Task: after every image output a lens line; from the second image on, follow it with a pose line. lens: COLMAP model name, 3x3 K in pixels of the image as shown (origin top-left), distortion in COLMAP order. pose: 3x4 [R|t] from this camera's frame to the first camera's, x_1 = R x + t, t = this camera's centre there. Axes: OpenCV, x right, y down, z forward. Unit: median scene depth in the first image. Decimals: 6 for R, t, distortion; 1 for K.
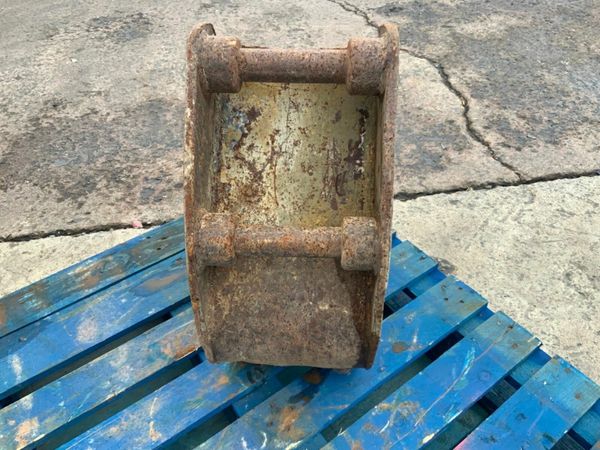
lens RADIAL K [[498.1, 0, 300.1], [0, 498.1, 226.5], [0, 0, 1]] dist [0.079845, -0.157898]
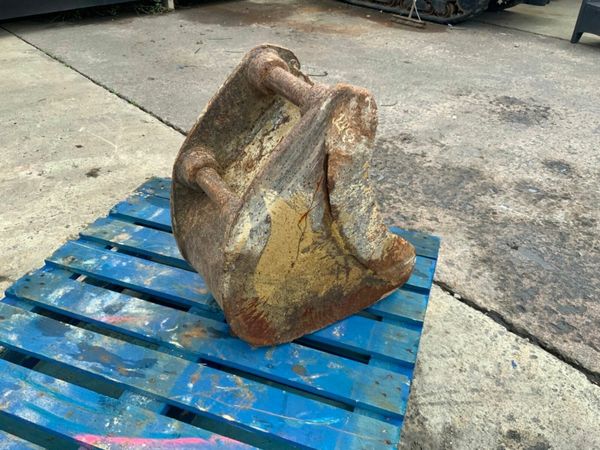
lens RADIAL K [[498.1, 0, 300.8], [0, 498.1, 227.3], [0, 0, 1]] dist [0.079845, -0.157898]
pose [[0.561031, 0.497959, -0.661272, 0.692483], [-0.591551, 0.799976, 0.100529, -0.107268], [0.579061, 0.334776, 0.743380, 0.078990]]
